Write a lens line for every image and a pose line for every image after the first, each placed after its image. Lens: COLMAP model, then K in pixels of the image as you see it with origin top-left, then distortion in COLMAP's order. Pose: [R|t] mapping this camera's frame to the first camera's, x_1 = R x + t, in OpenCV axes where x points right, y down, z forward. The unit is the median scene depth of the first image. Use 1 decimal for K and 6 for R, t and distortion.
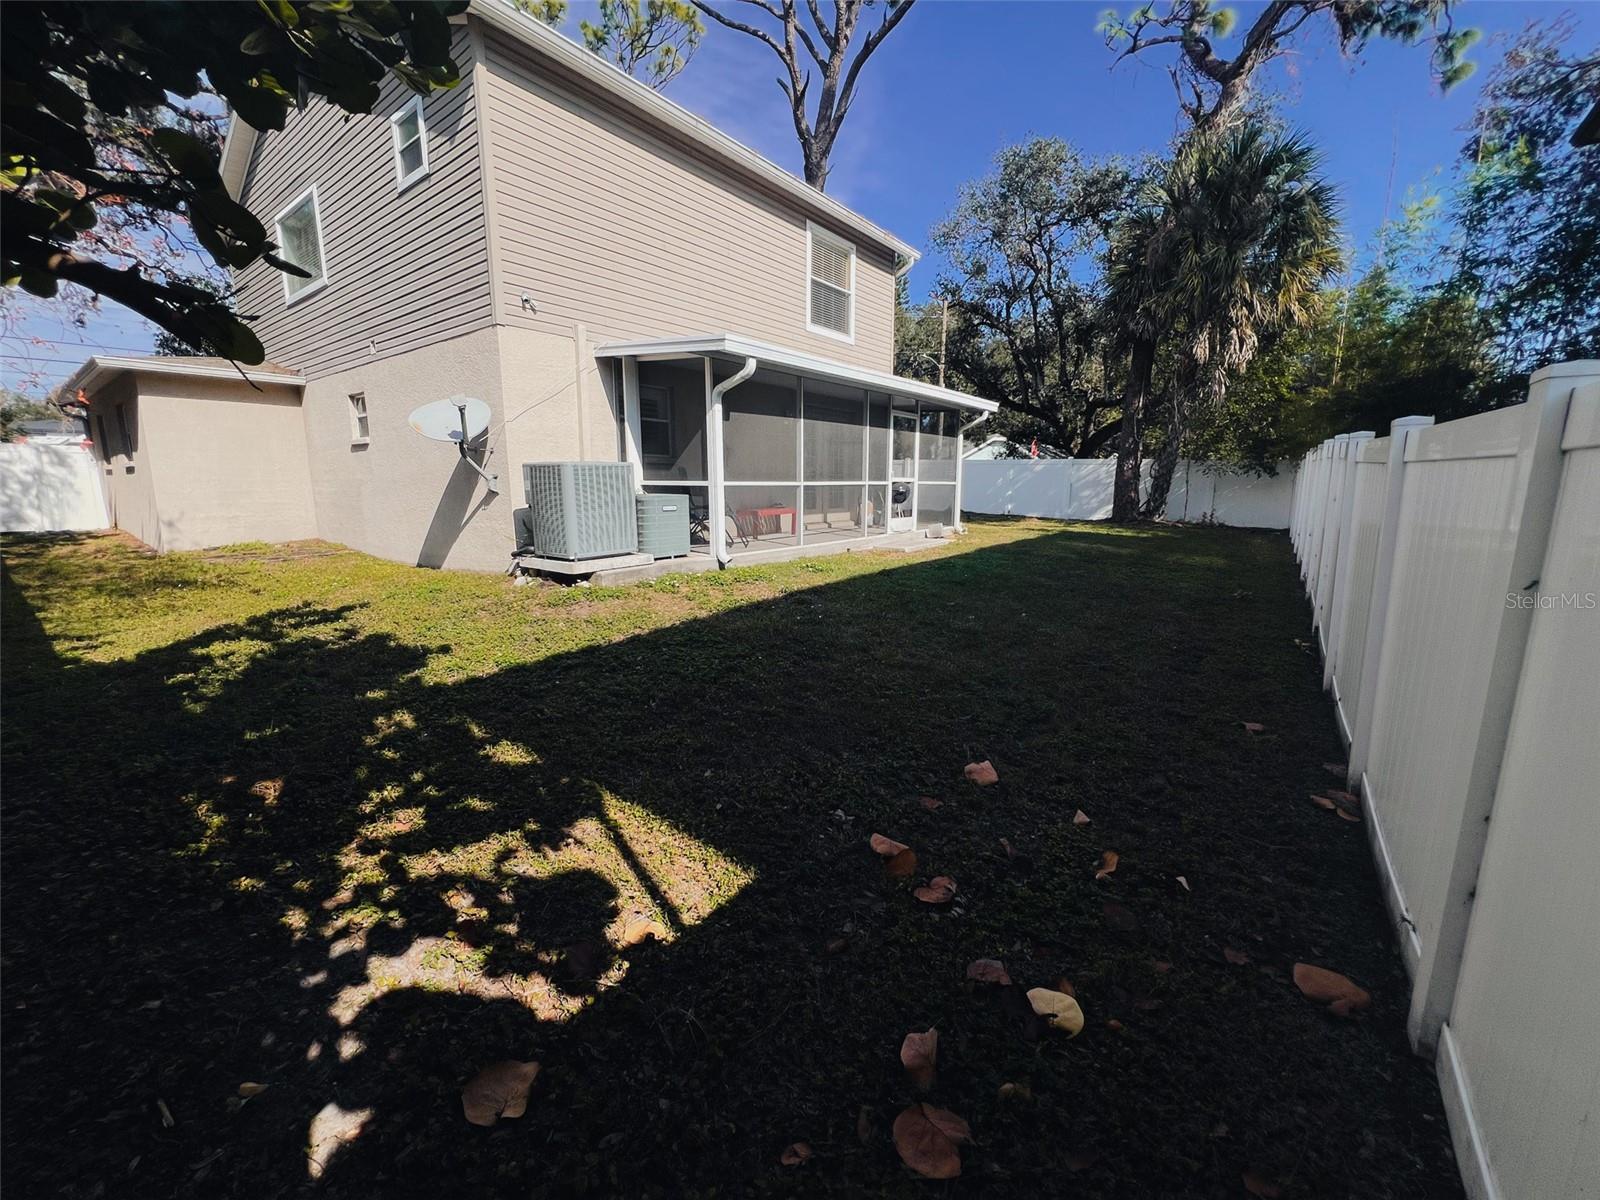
lens RADIAL K [[625.2, 0, 800.0], [0, 625.2, 600.0], [0, 0, 1]] dist [0.000650, 0.000019]
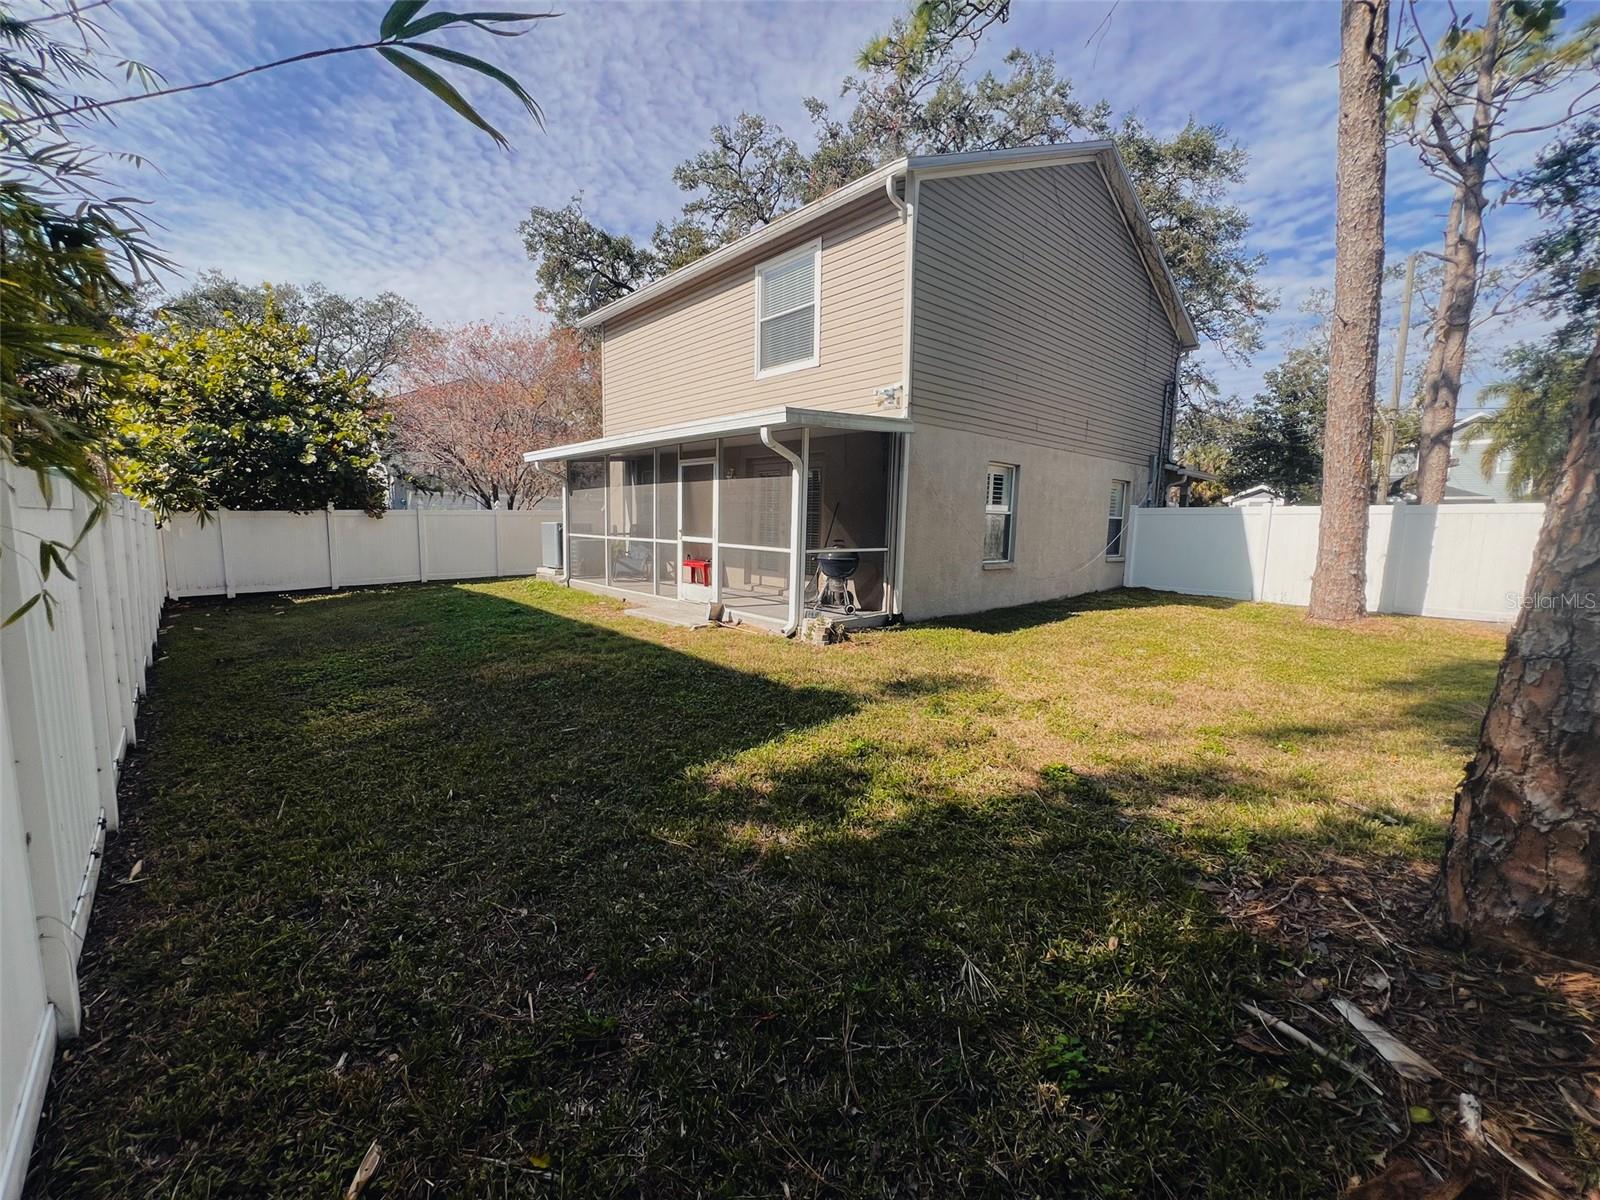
lens RADIAL K [[648.6, 0, 800.0], [0, 648.6, 600.0], [0, 0, 1]] dist [-0.000280, -0.000020]
pose [[-0.172084, 0.117067, -0.978102, 1.014818], [-0.200541, 0.967957, 0.151135, -0.280393], [0.964453, 0.222158, -0.143093, 1.312457]]
